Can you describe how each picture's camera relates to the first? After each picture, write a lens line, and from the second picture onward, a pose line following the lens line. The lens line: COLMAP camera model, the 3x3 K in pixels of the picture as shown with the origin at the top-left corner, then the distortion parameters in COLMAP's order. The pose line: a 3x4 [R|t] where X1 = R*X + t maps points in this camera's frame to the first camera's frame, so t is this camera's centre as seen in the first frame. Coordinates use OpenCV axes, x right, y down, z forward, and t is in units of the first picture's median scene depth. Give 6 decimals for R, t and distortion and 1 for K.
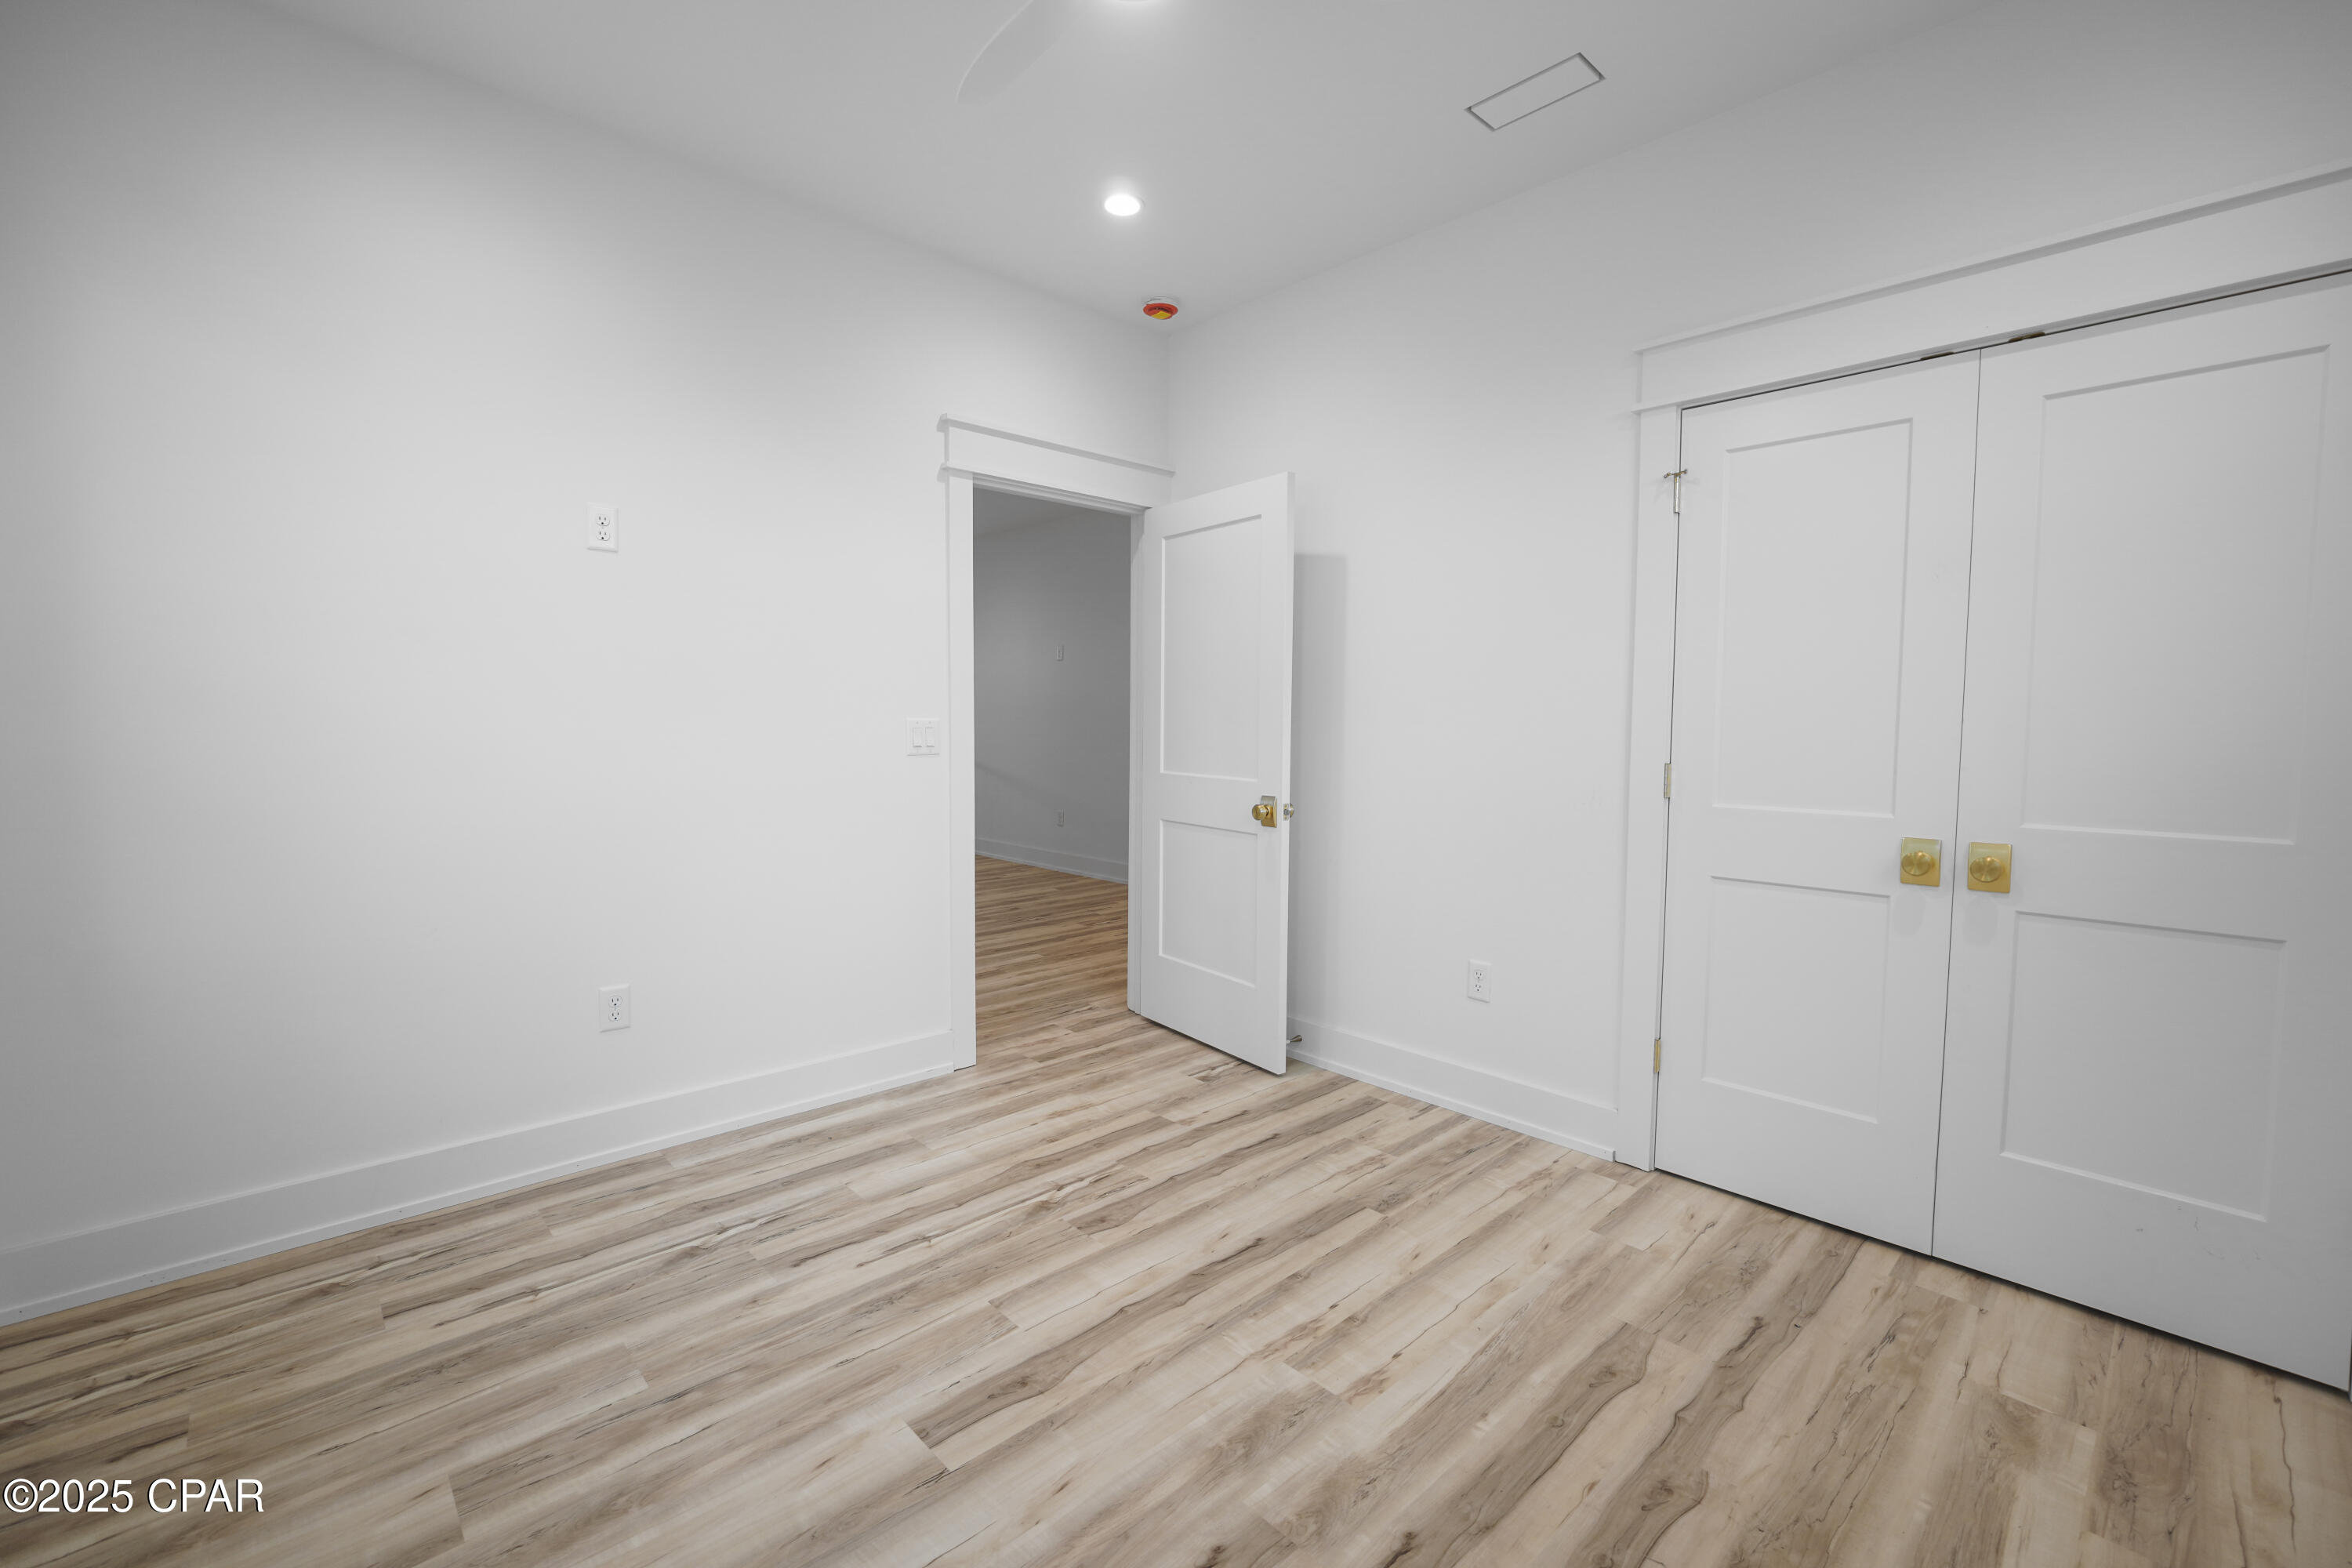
lens RADIAL K [[992.8, 0, 1176.0], [0, 992.8, 784.0], [0, 0, 1]] dist [-0.000491, 0.000250]
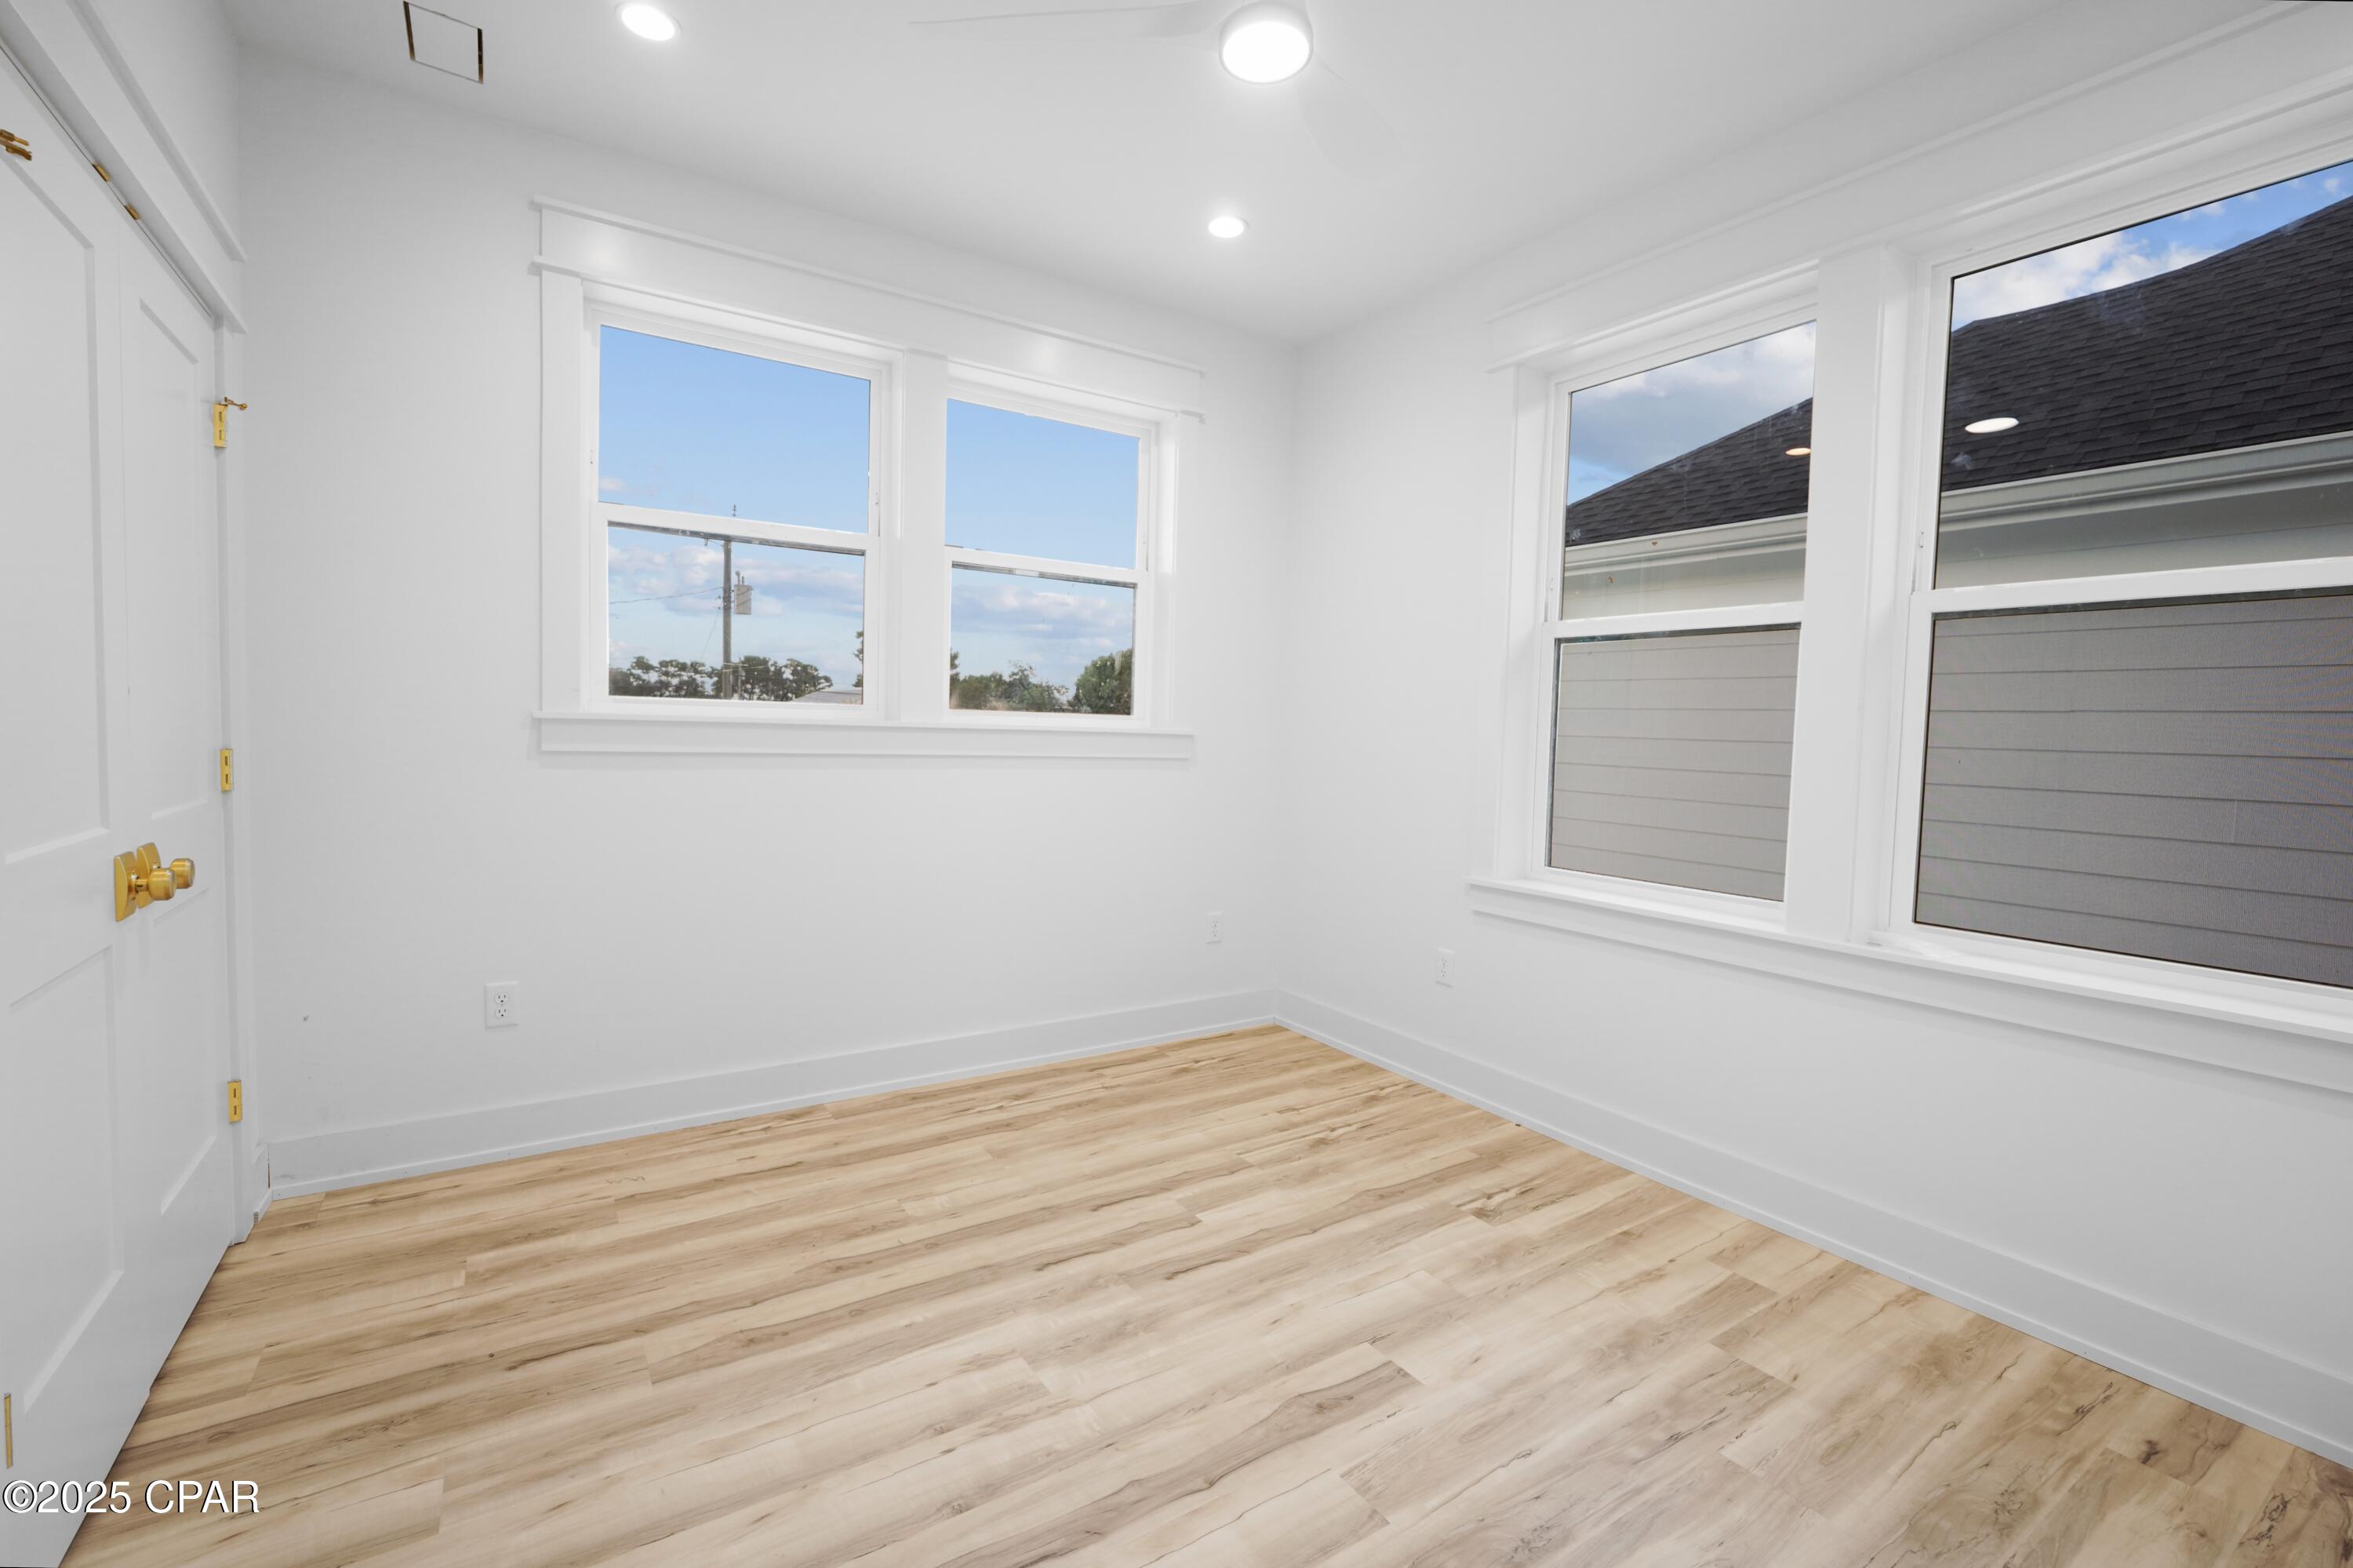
lens RADIAL K [[1016.5, 0, 1175.7], [0, 1016.5, 769.5], [0, 0, 1]] dist [-0.001950, 0.000202]
pose [[-0.985015, -0.041864, 0.167311, -0.147008], [-0.024453, 0.994192, 0.104802, -0.119467], [-0.170727, 0.099140, -0.980318, 1.855611]]
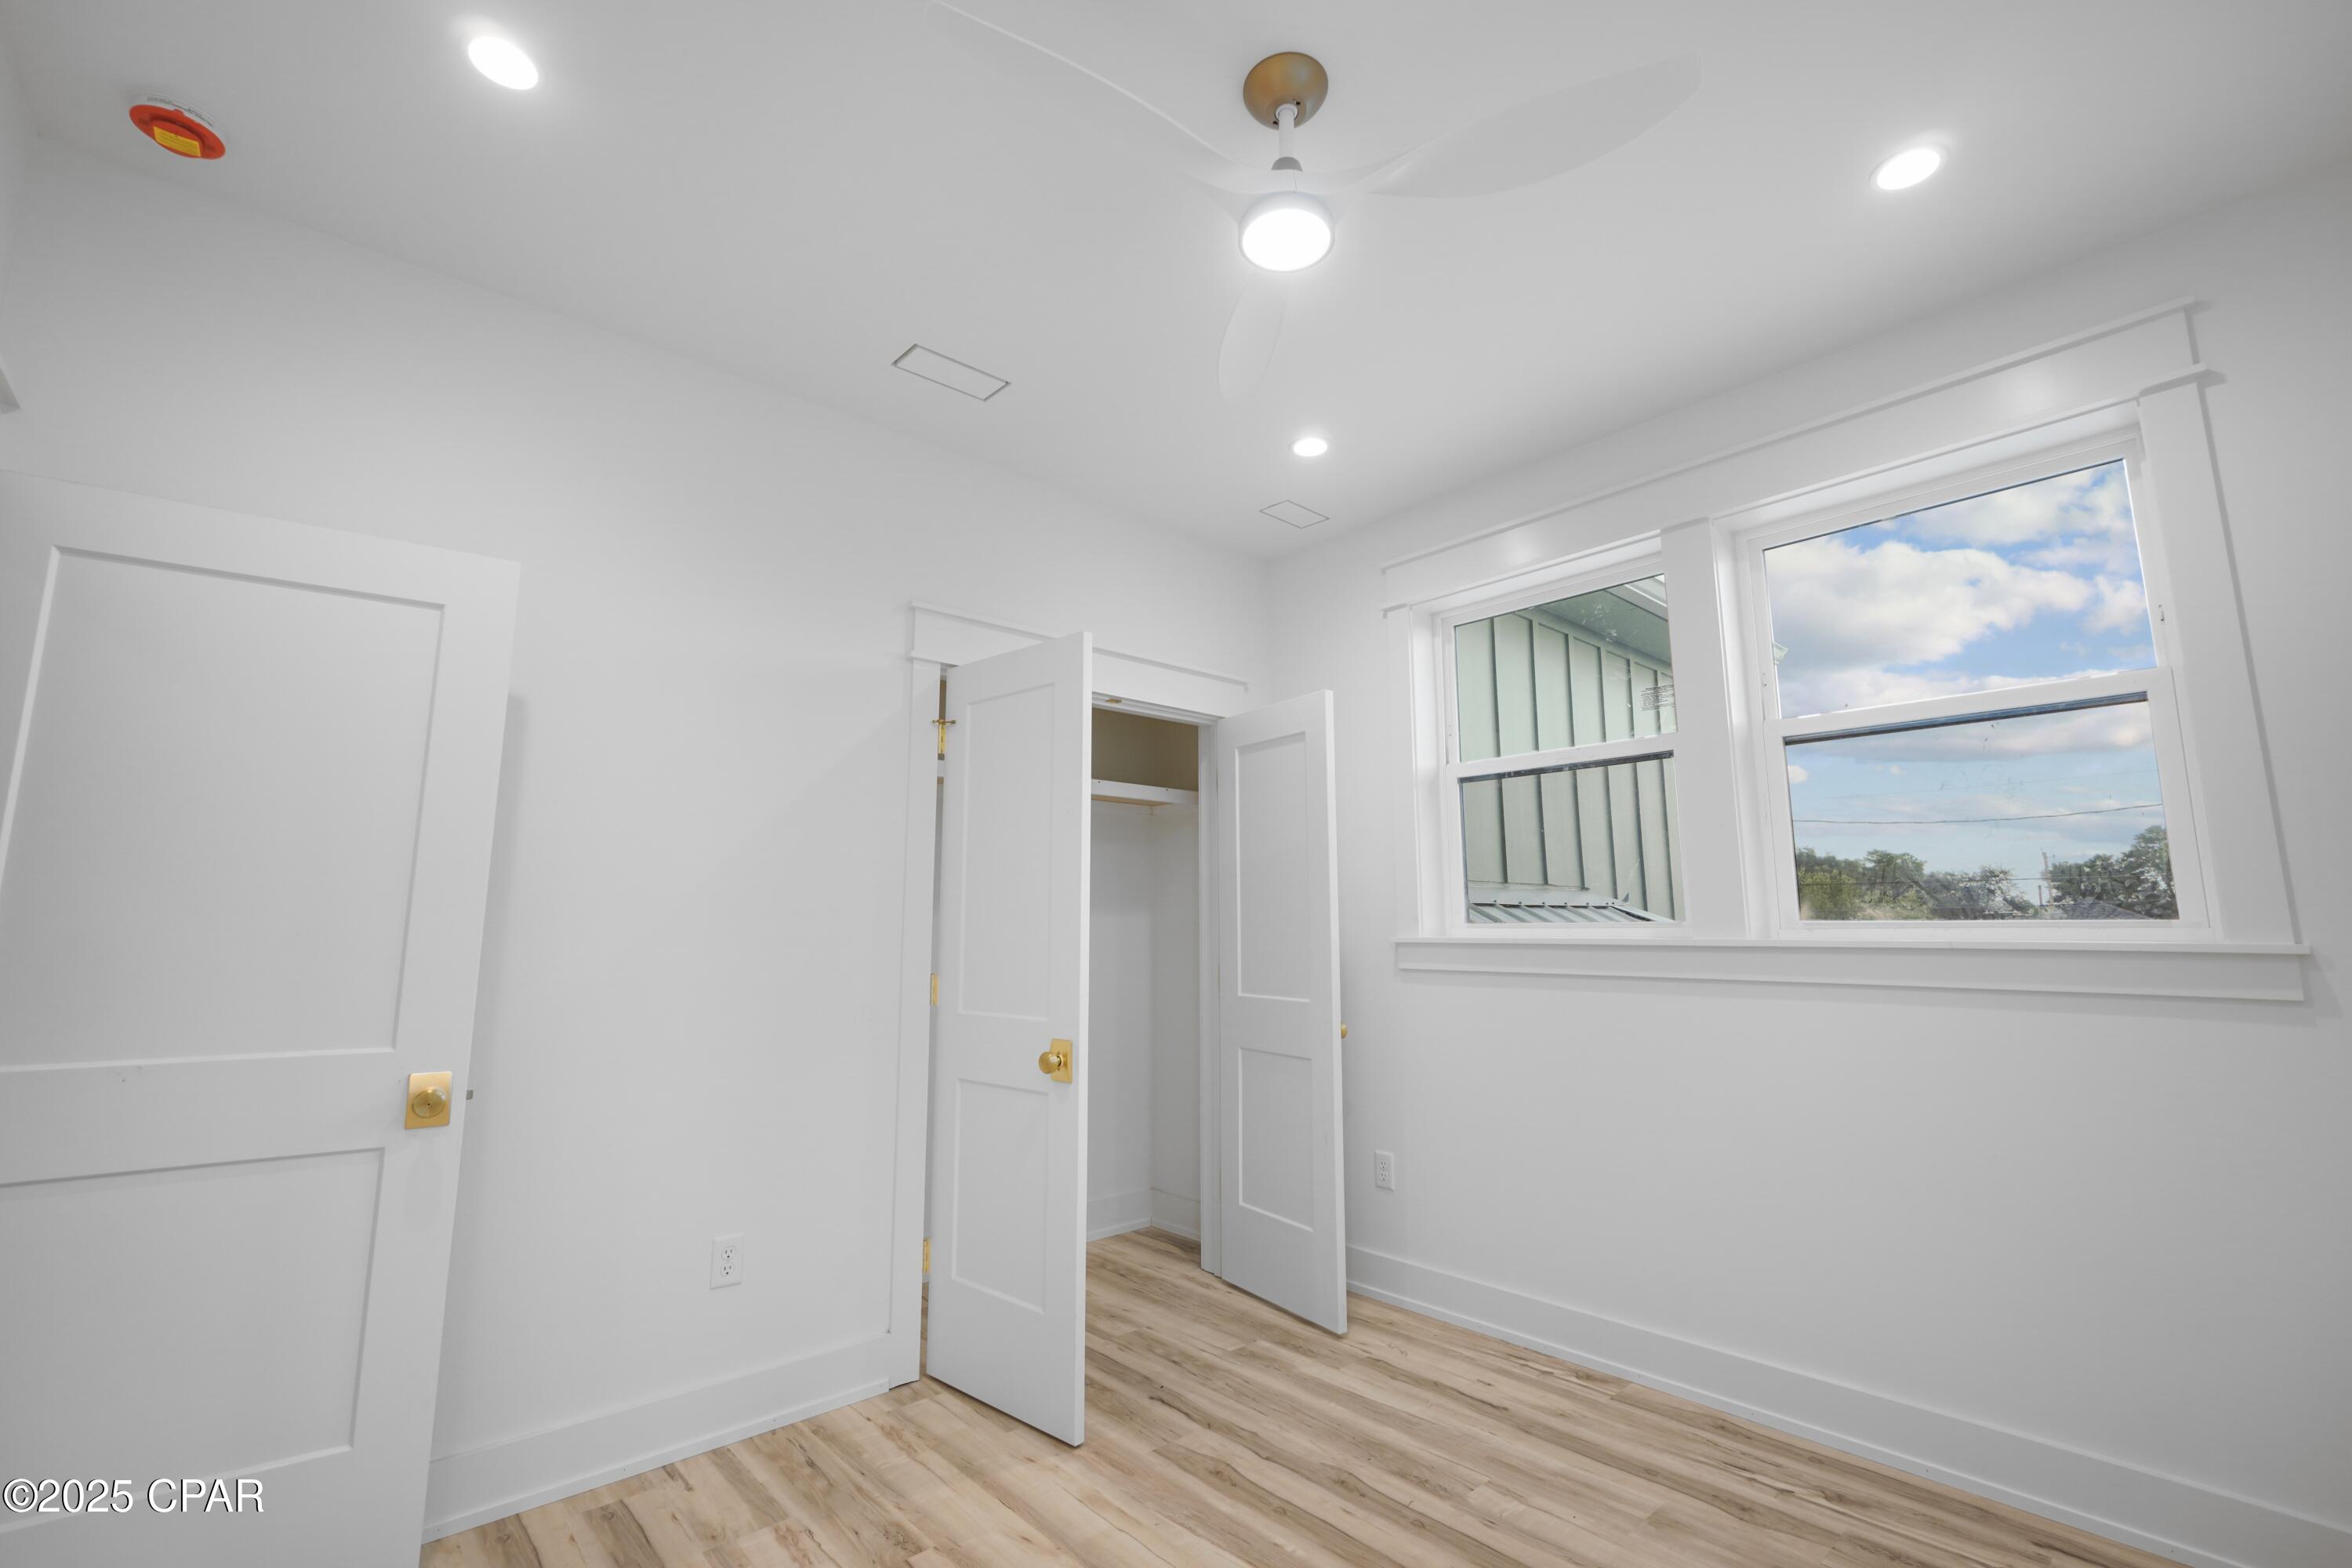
lens RADIAL K [[1016.0, 0, 1175.2], [0, 1016.0, 769.5], [0, 0, 1]] dist [-0.001950, 0.000202]
pose [[0.024134, 0.147837, 0.988717, -0.914463], [0.066610, 0.986570, -0.149142, -0.082384], [-0.997487, 0.069458, 0.013963, 0.948980]]
